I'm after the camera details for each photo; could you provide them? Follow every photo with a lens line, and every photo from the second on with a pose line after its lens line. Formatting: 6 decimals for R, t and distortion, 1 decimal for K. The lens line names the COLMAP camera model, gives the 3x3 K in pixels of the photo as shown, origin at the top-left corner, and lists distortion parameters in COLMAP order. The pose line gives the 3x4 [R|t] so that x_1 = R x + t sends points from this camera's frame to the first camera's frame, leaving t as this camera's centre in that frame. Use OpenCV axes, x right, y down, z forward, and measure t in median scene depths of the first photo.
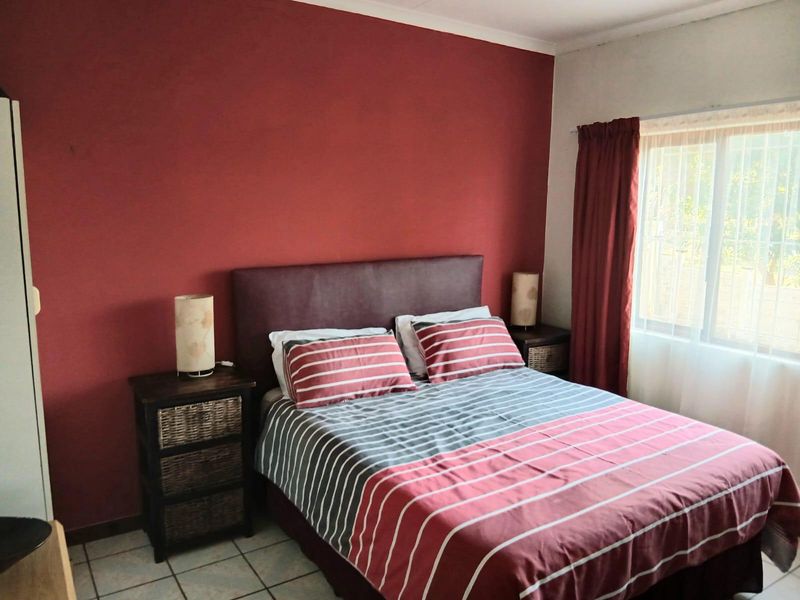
lens RADIAL K [[629.7, 0, 402.0], [0, 629.7, 300.5], [0, 0, 1]] dist [-0.007424, -0.003347]
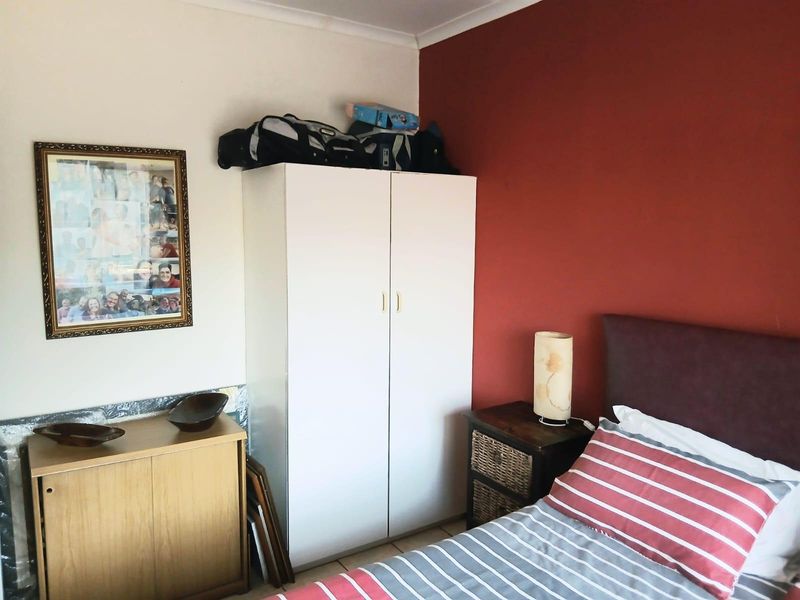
lens RADIAL K [[629.7, 0, 401.3], [0, 629.7, 298.4], [0, 0, 1]] dist [-0.007424, -0.003347]
pose [[-0.029070, 0.117109, -0.992693, 0.554543], [-0.152579, 0.980955, 0.120193, -0.129477], [0.987864, 0.154958, -0.010648, 0.786466]]
